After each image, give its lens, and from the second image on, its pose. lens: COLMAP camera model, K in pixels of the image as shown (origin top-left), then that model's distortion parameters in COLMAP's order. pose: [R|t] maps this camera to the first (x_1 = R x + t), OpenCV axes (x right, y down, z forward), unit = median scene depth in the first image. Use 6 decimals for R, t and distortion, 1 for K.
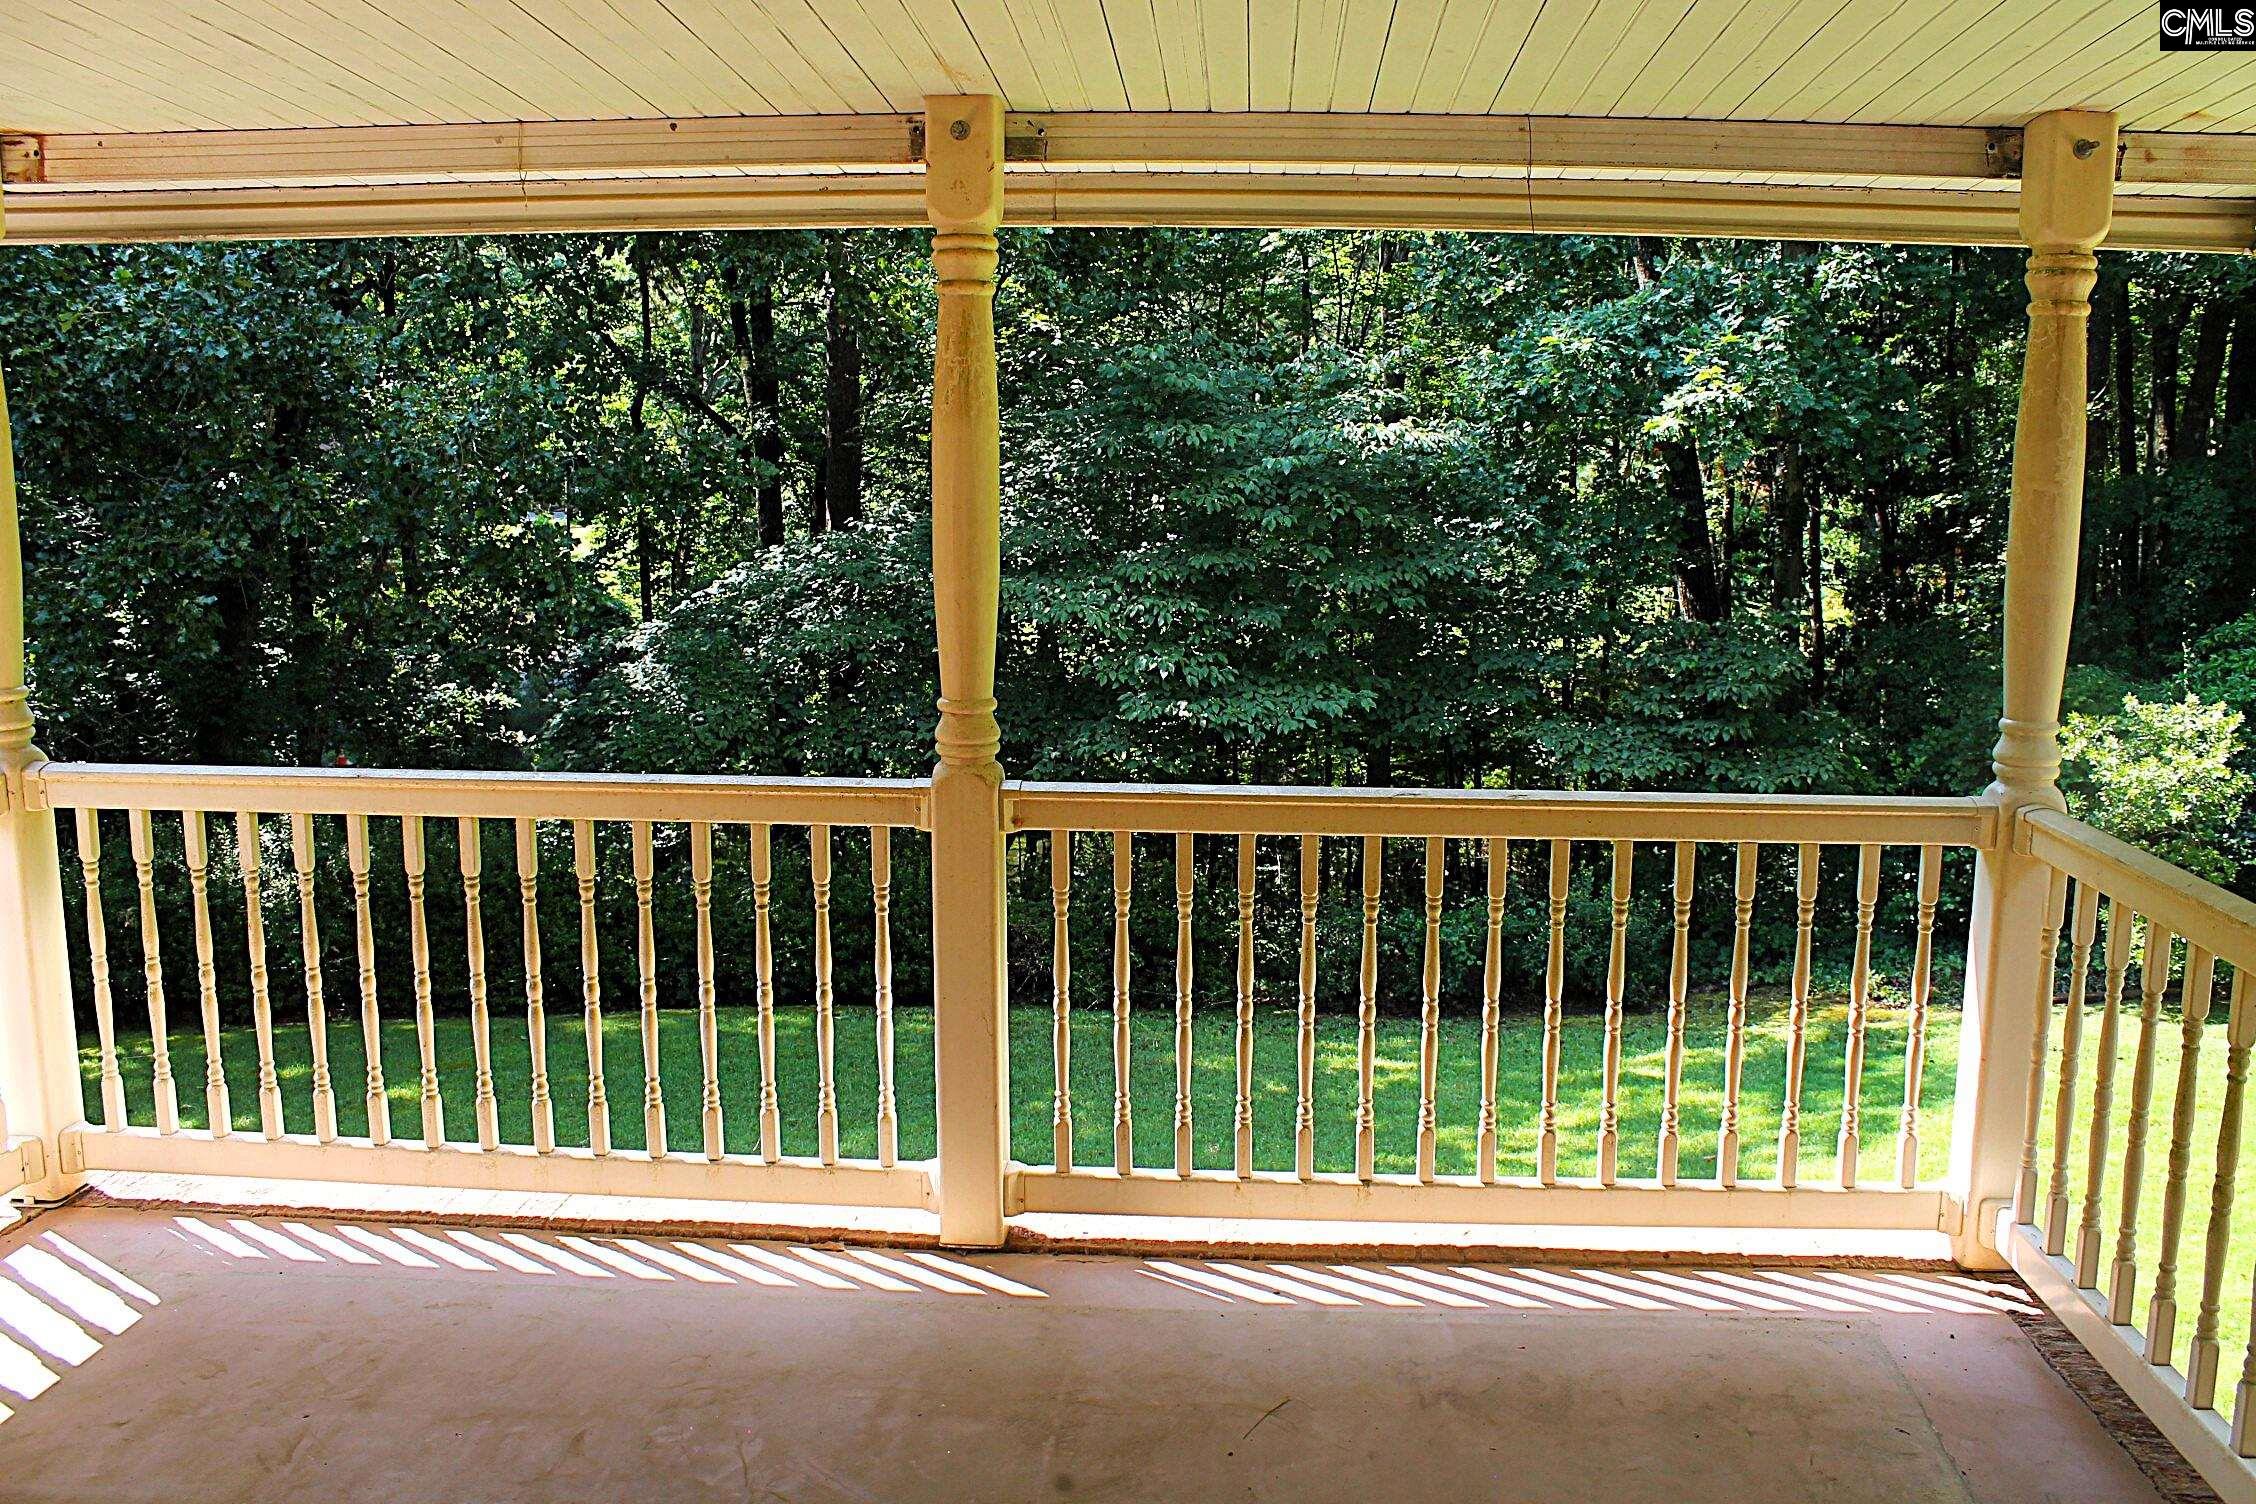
lens RADIAL K [[1948.3, 0, 1117.7], [0, 1948.3, 749.4], [0, 0, 1]] dist [-0.153454, 0.120266]
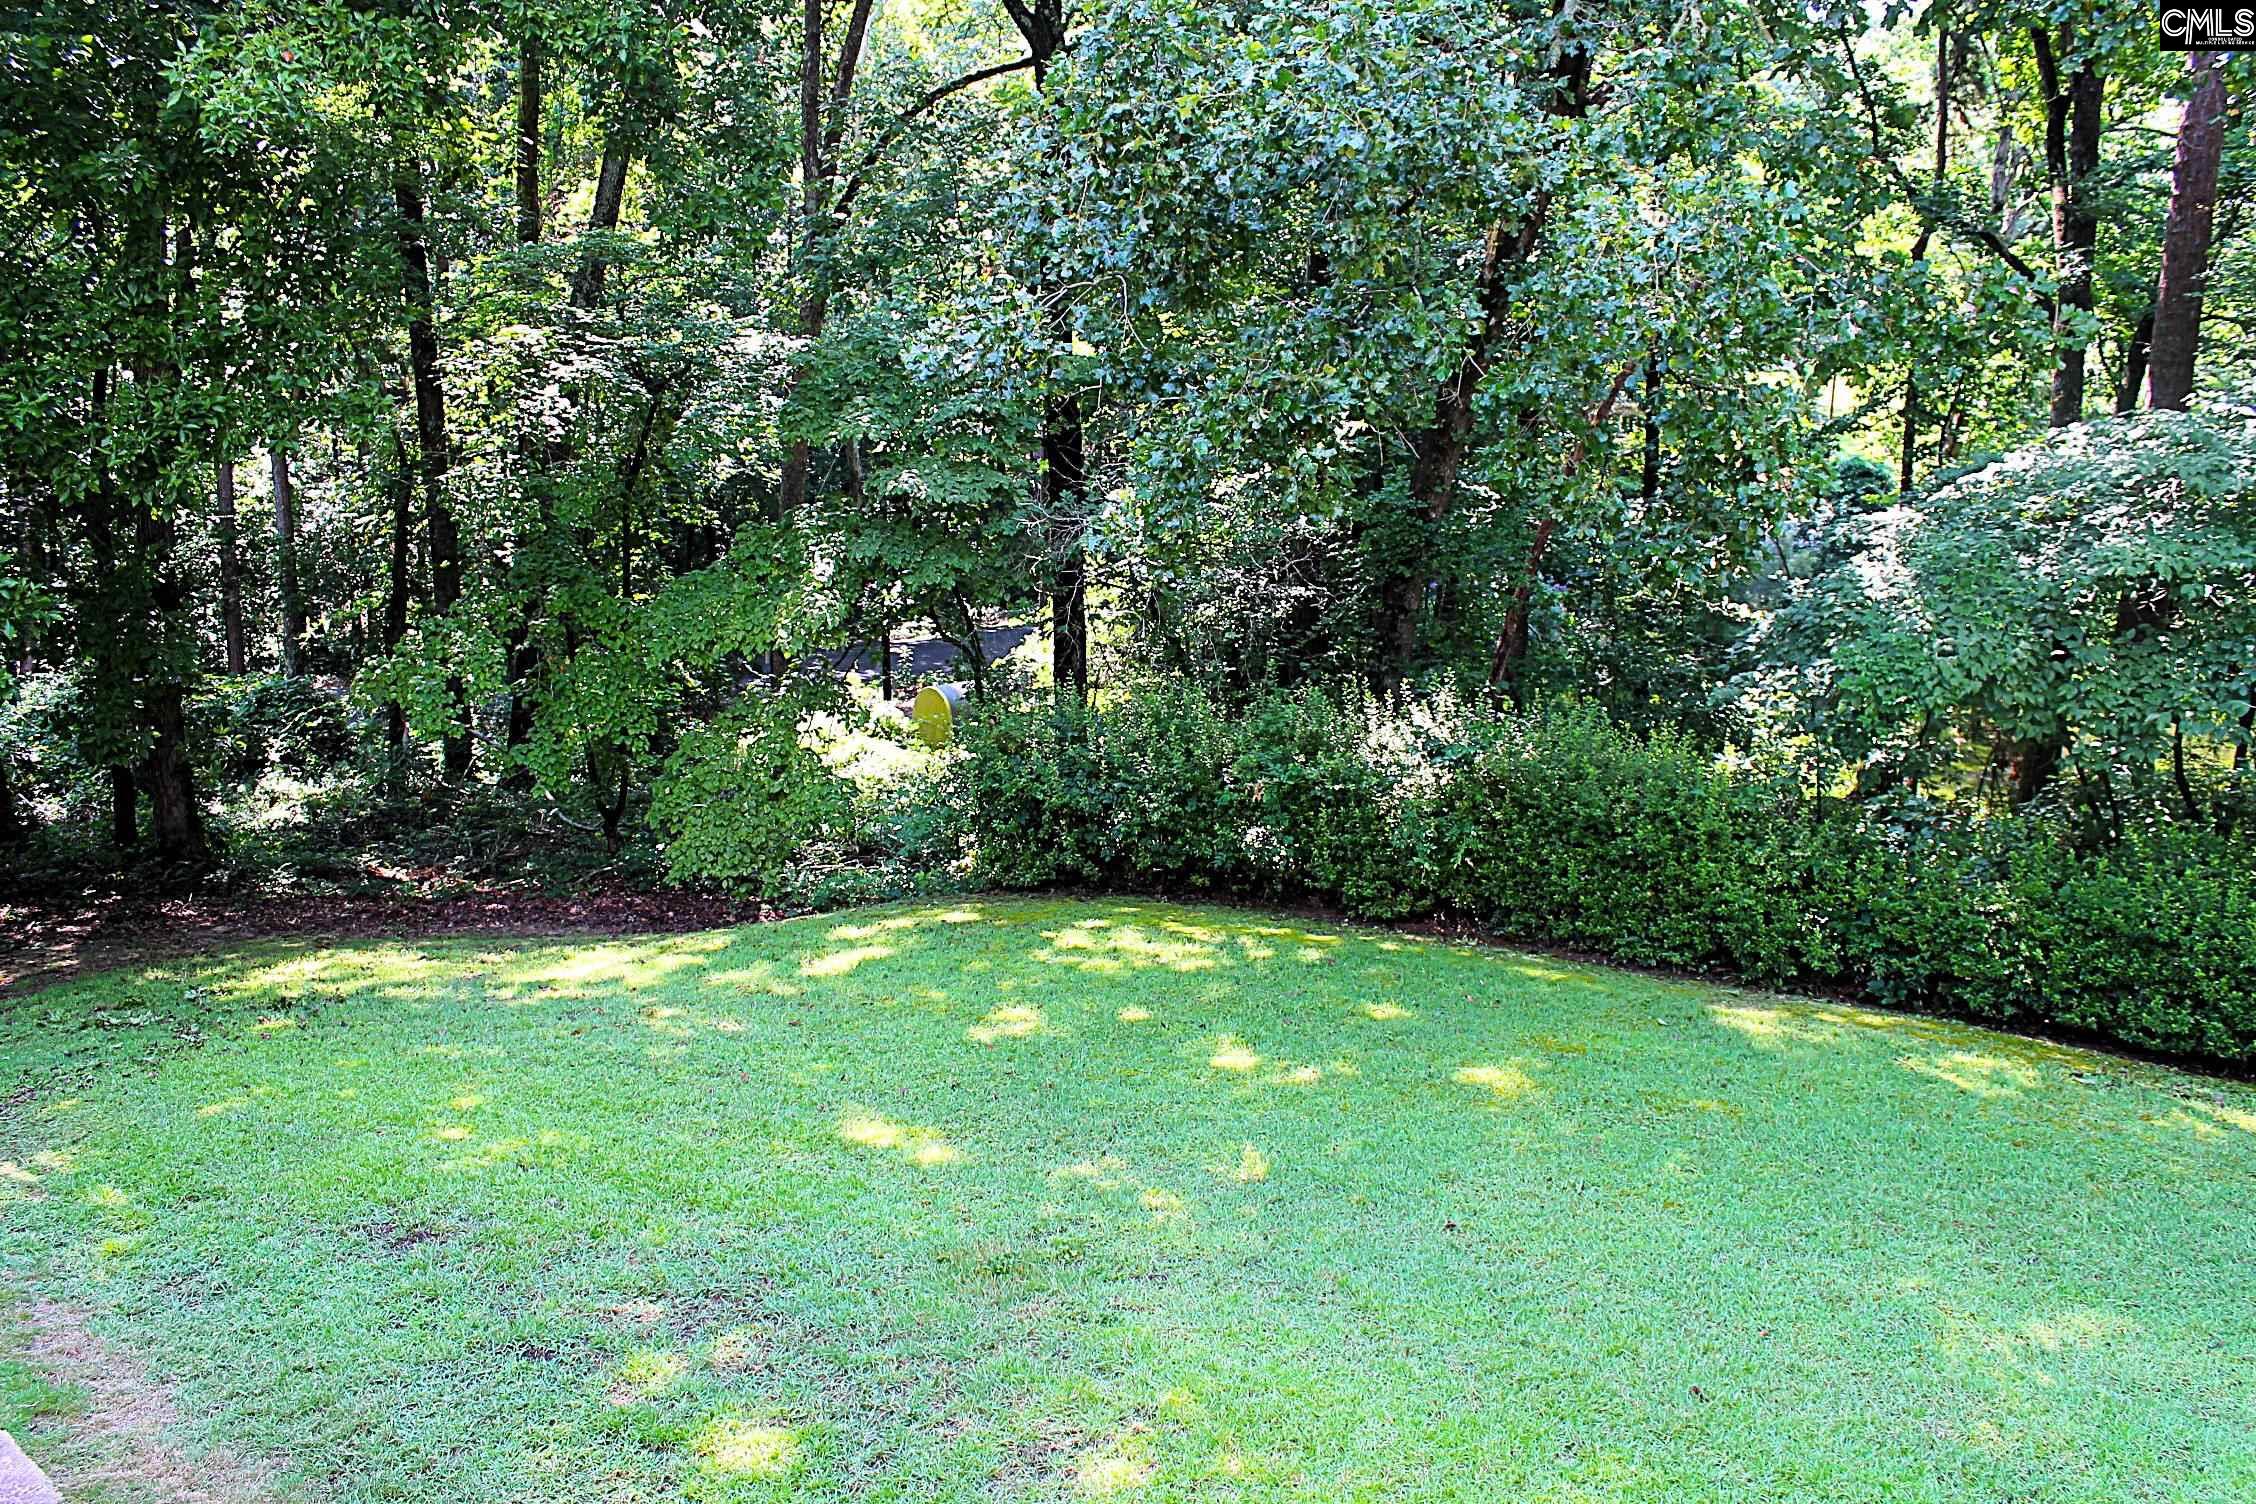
lens RADIAL K [[1948.3, 0, 1110.4], [0, 1948.3, 738.0], [0, 0, 1]] dist [-0.153454, 0.120266]
pose [[0.803338, 0.140816, -0.578636, -0.037713], [-0.097906, 0.989650, 0.104913, -0.023777], [0.587421, -0.027629, 0.808810, 0.176485]]
